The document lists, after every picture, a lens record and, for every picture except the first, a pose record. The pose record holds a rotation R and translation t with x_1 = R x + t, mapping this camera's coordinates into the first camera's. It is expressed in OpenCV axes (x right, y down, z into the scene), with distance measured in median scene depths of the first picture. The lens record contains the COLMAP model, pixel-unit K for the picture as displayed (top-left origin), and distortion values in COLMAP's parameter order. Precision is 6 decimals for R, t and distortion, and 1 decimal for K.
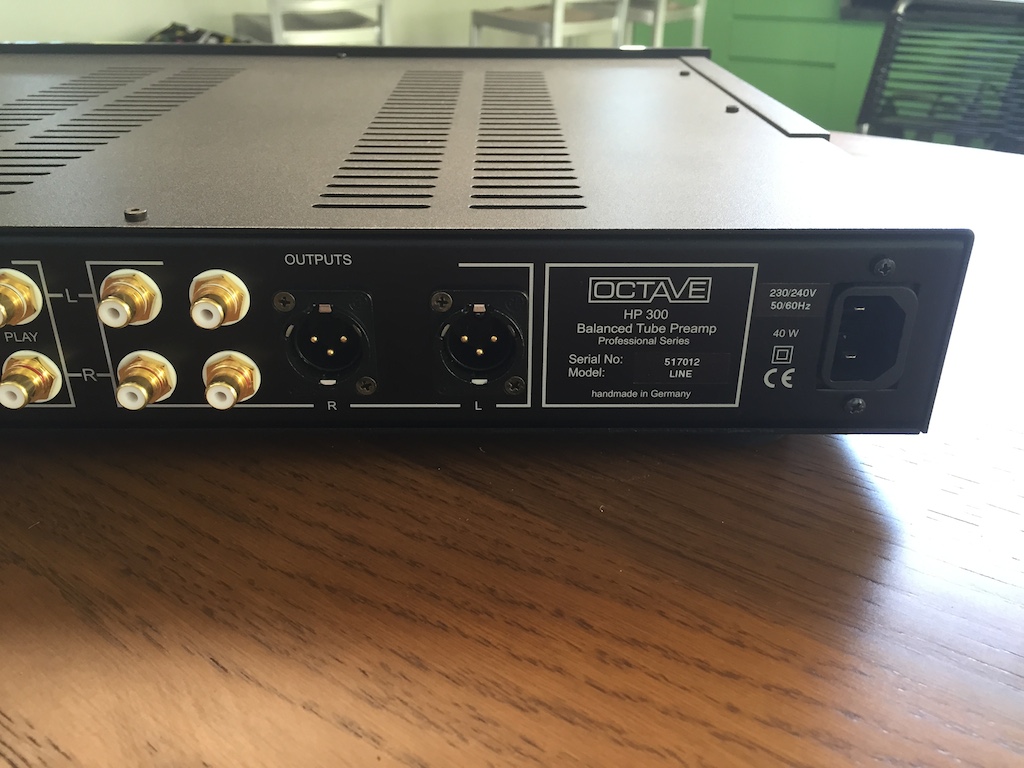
lens RADIAL K [[889.2, 0, 512.0], [0, 889.2, 384.0], [0, 0, 1]] dist [0.060119, -0.001691]
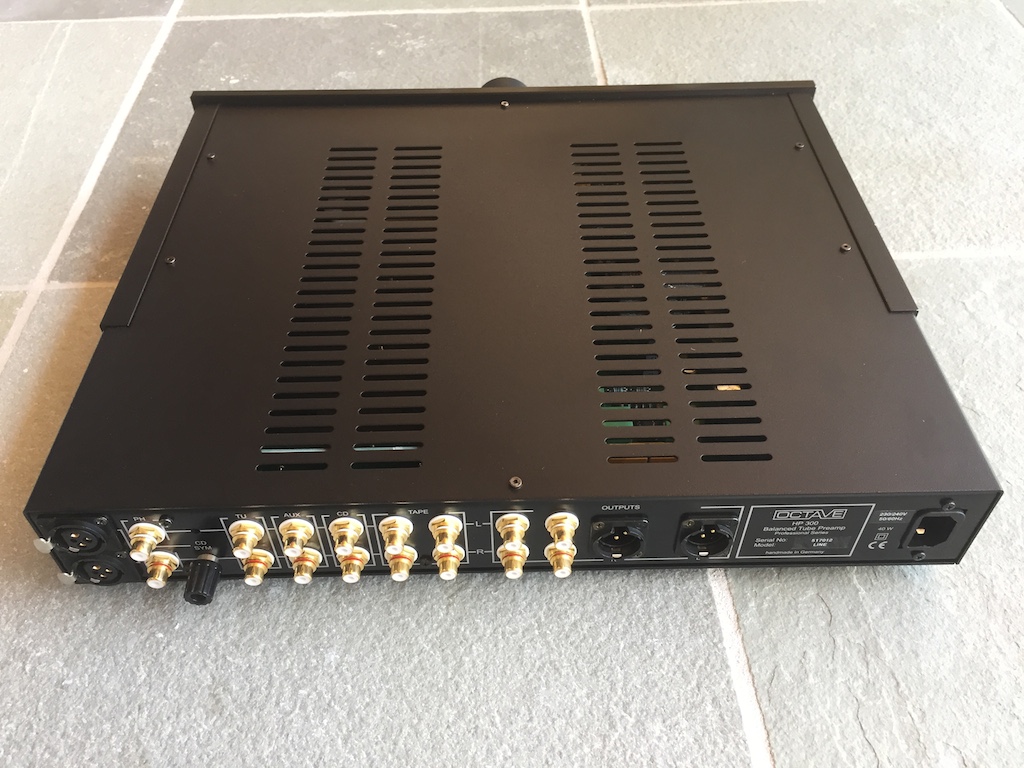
lens RADIAL K [[889.2, 0, 512.0], [0, 889.2, 384.0], [0, 0, 1]] dist [0.060119, -0.001691]
pose [[0.999840, -0.017853, -0.000757, -0.408496], [0.017016, 0.938335, 0.345308, -0.934710], [-0.005455, -0.345265, 0.938489, -0.526838]]
